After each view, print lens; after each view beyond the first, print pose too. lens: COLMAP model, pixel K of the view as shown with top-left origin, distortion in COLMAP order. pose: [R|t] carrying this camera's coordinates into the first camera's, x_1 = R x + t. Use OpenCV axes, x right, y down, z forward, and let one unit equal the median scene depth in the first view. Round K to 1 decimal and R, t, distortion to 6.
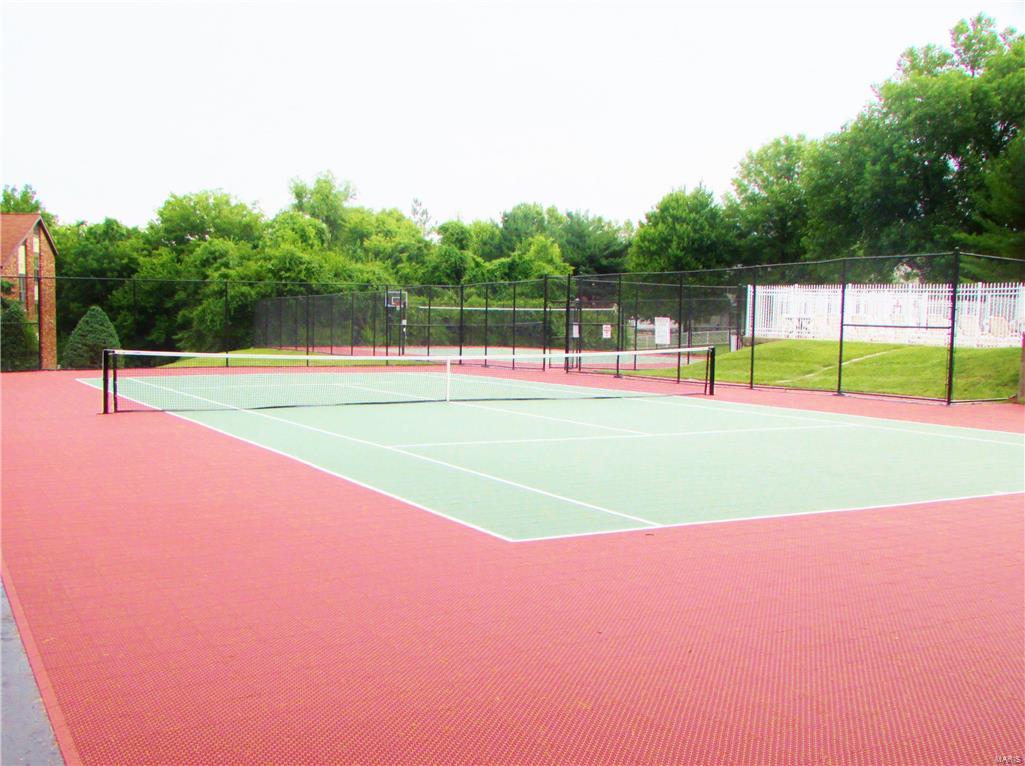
lens RADIAL K [[1079.0, 0, 512.5], [0, 1079.0, 383.0], [0, 0, 1]] dist [-0.001428, -0.000524]
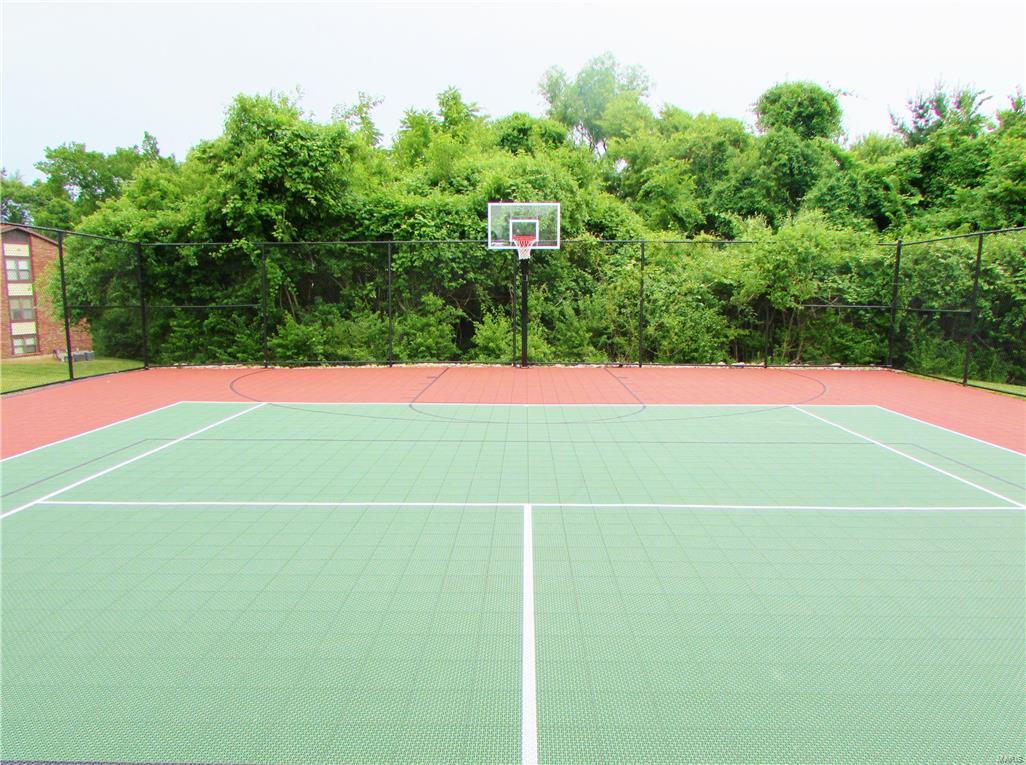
lens RADIAL K [[694.7, 0, 513.0], [0, 694.7, 382.5], [0, 0, 1]] dist [0.000740, 0.001874]
pose [[0.872222, 0.064250, -0.484871, -0.005947], [-0.025329, 0.995938, 0.086407, -0.041276], [0.488453, -0.063085, 0.870307, 0.676798]]
